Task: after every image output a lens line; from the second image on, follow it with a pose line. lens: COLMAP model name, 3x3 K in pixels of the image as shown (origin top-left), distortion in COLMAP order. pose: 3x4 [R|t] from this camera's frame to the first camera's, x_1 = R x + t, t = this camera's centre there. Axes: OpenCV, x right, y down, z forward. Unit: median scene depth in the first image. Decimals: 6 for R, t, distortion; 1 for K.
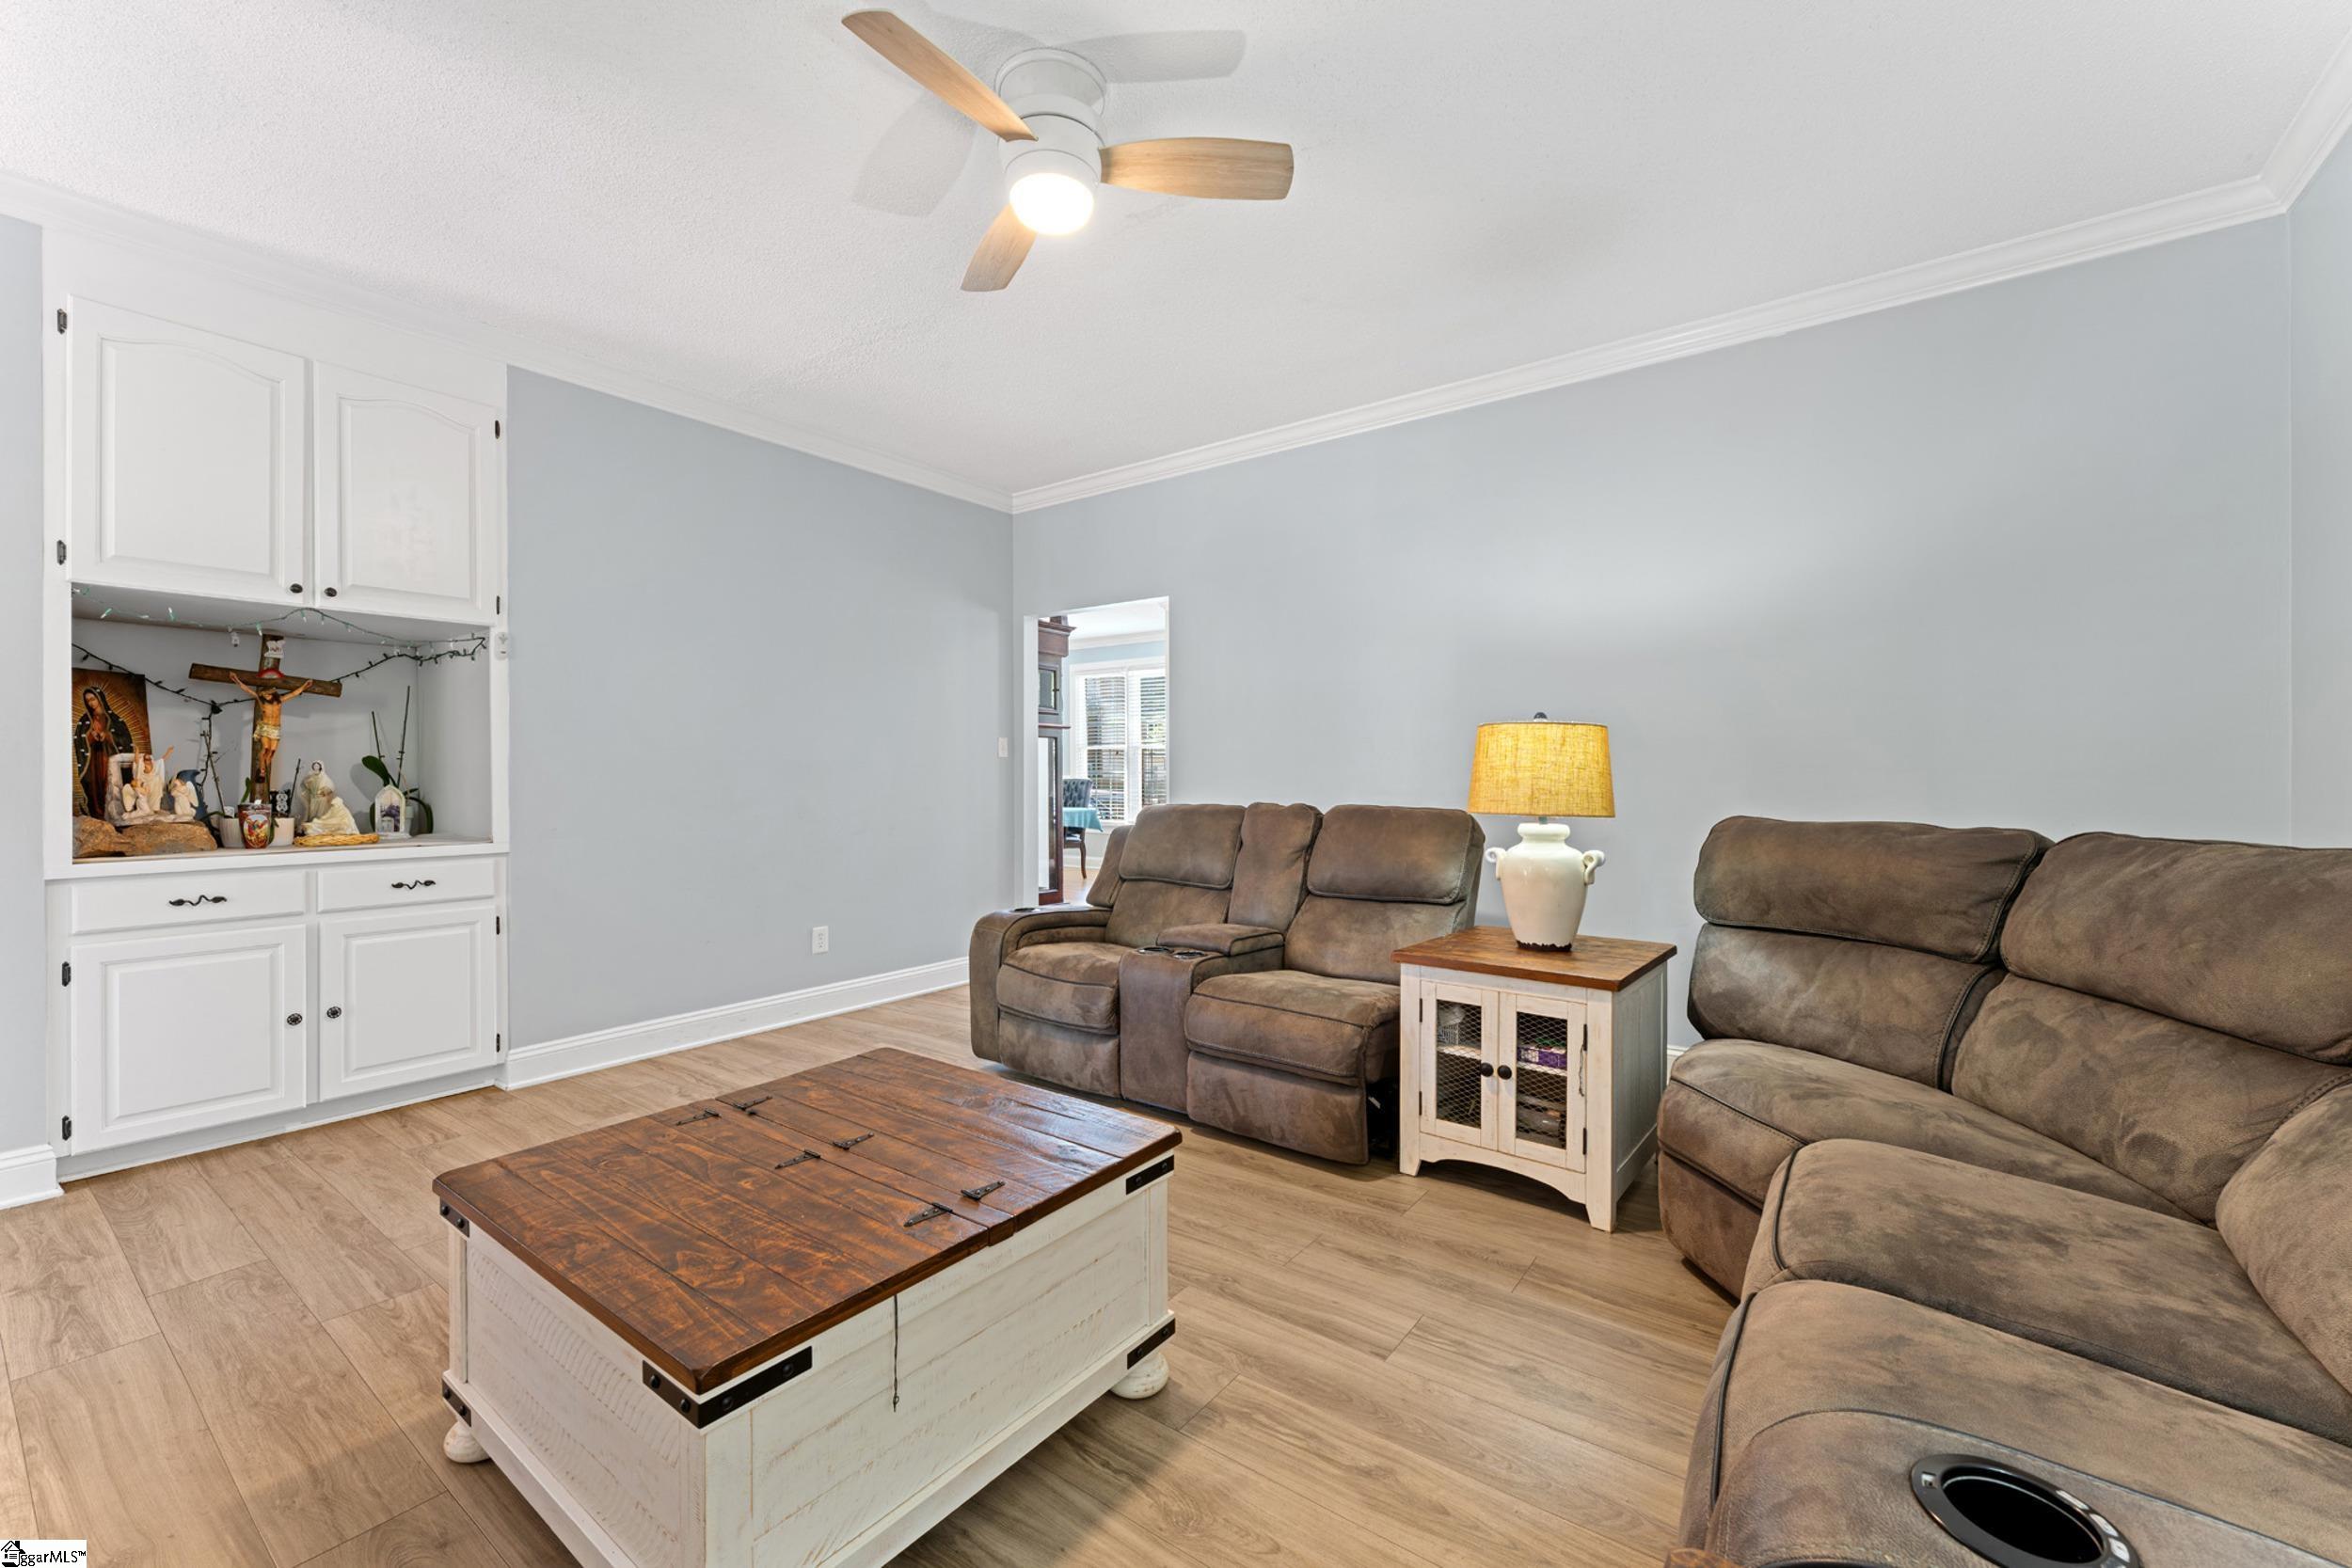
lens RADIAL K [[949.7, 0, 1176.1], [0, 949.7, 775.7], [0, 0, 1]] dist [-0.000199, 0.000054]
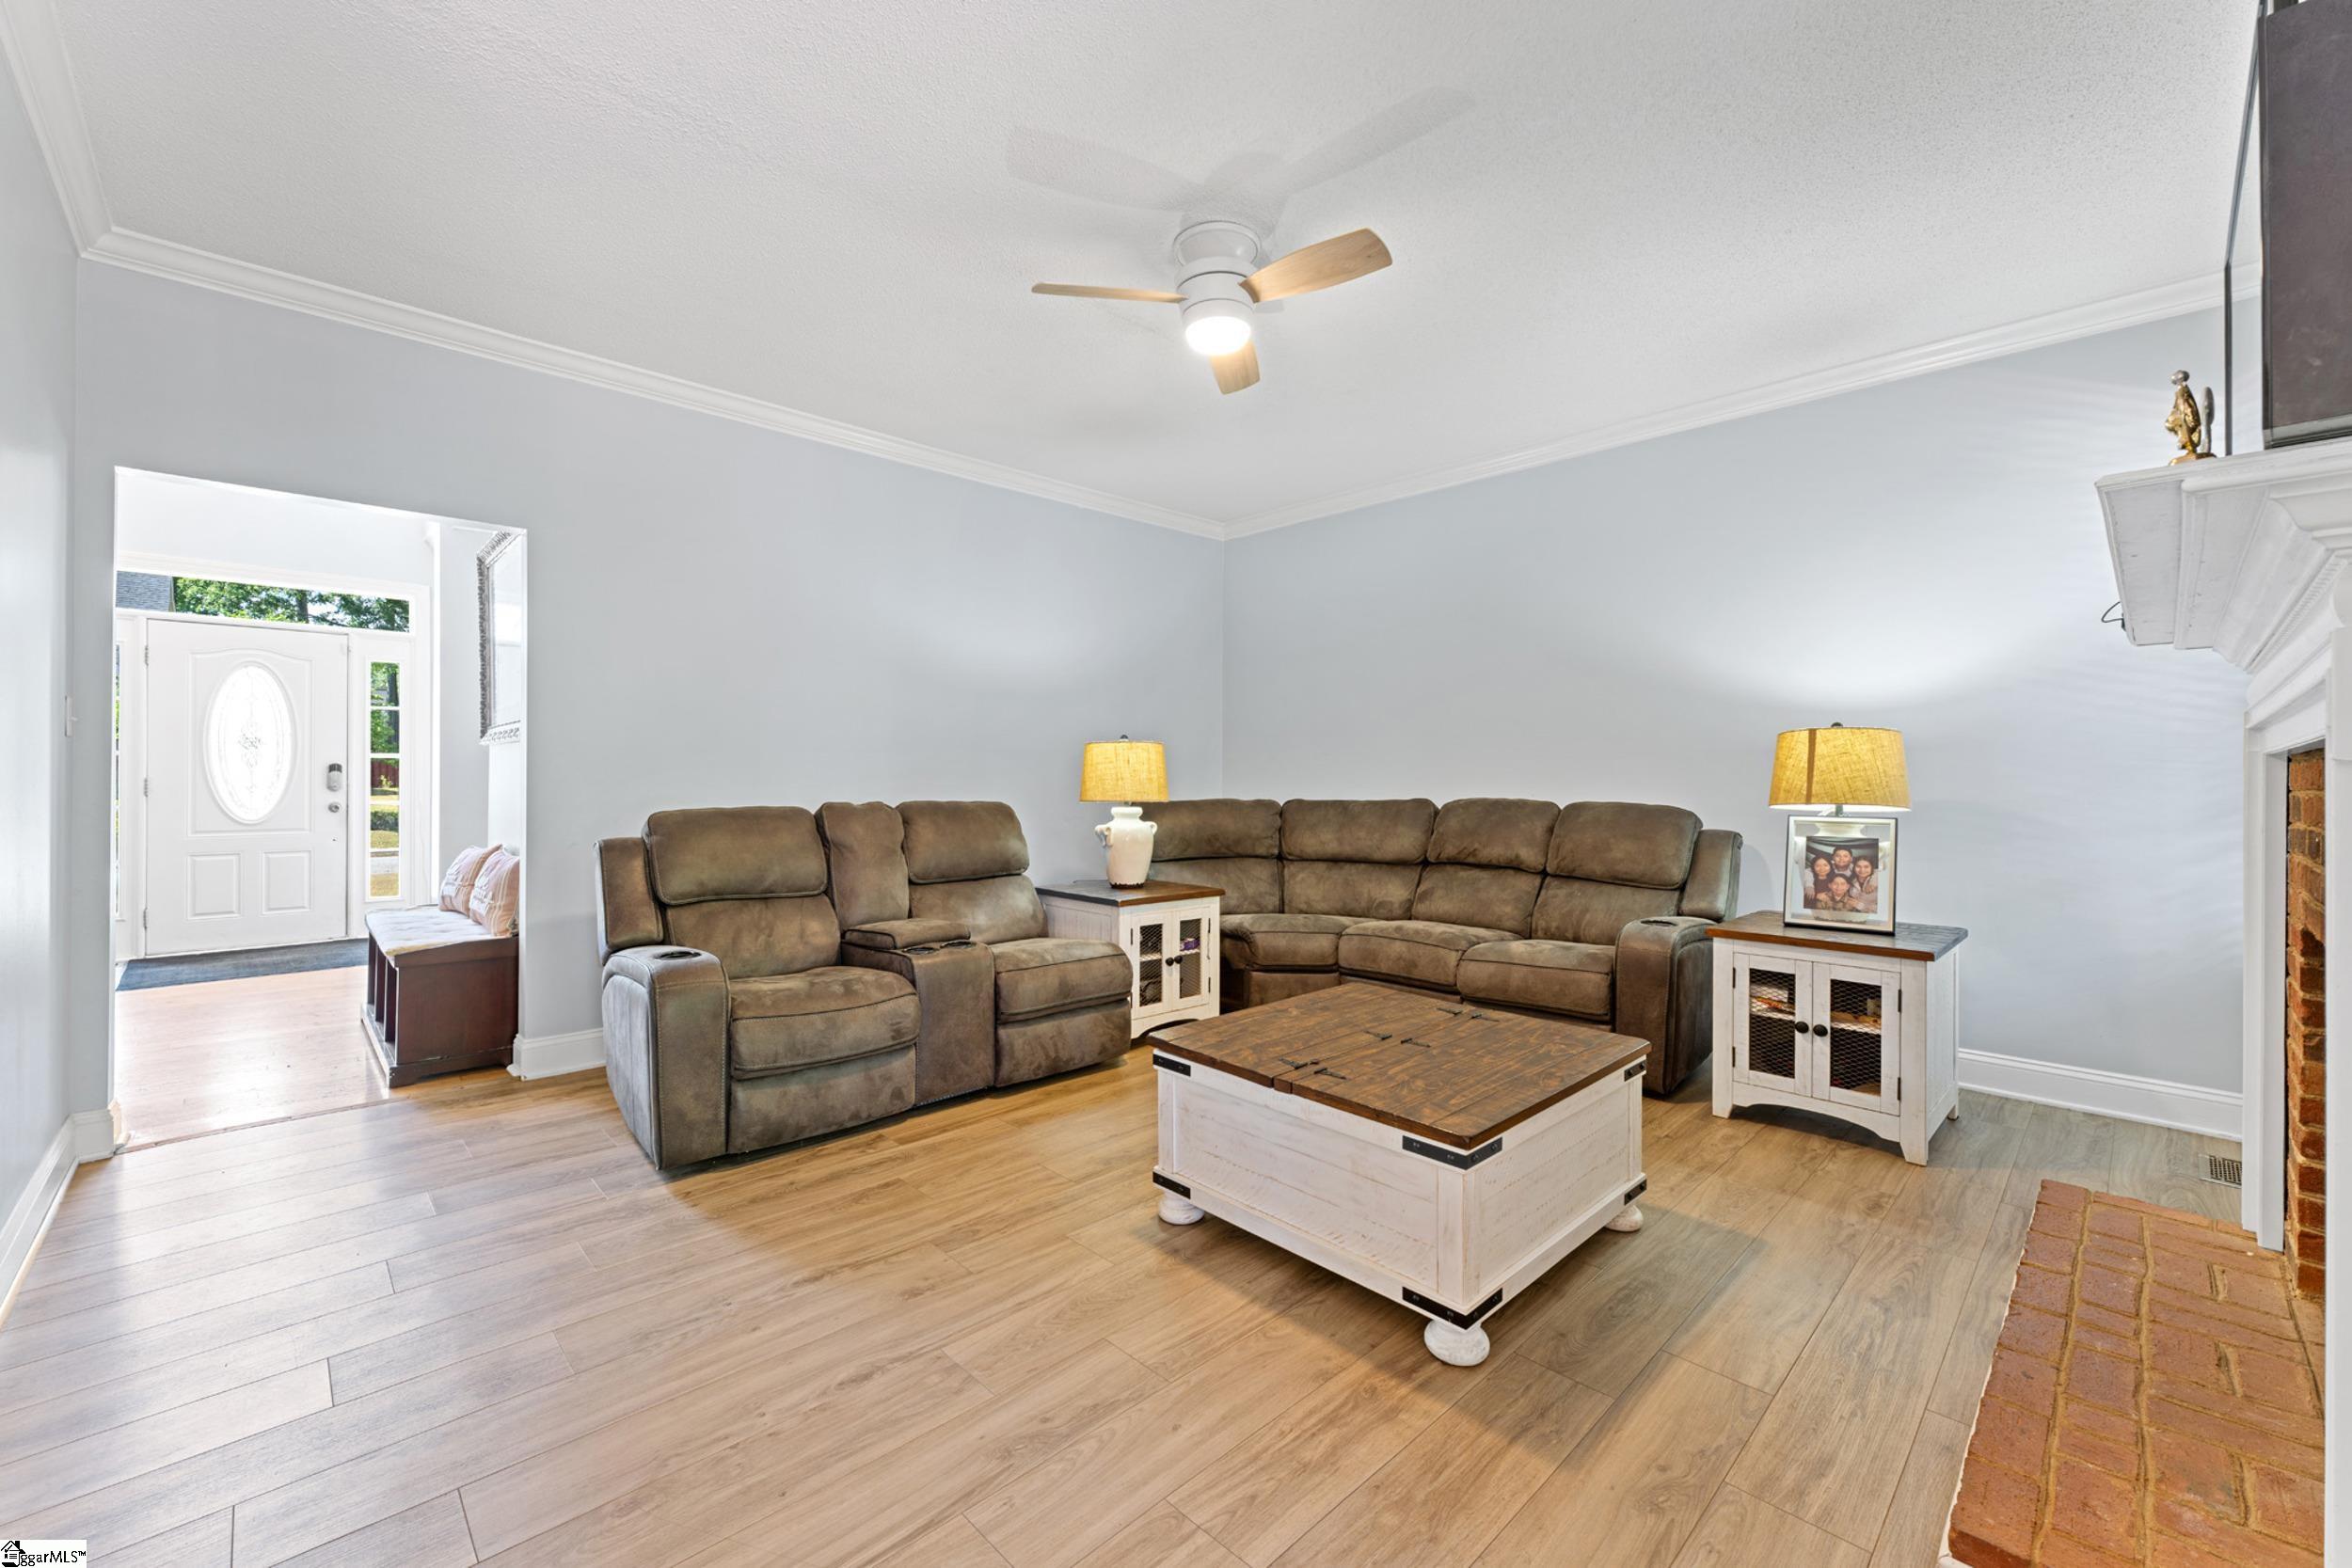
lens RADIAL K [[947.2, 0, 1169.7], [0, 947.2, 775.9], [0, 0, 1]] dist [-0.001765, -0.000290]
pose [[0.167625, -0.000276, 0.985851, -1.281811], [-0.004408, 0.999990, 0.001029, -0.001915], [-0.985841, -0.004518, 0.167622, 0.768927]]
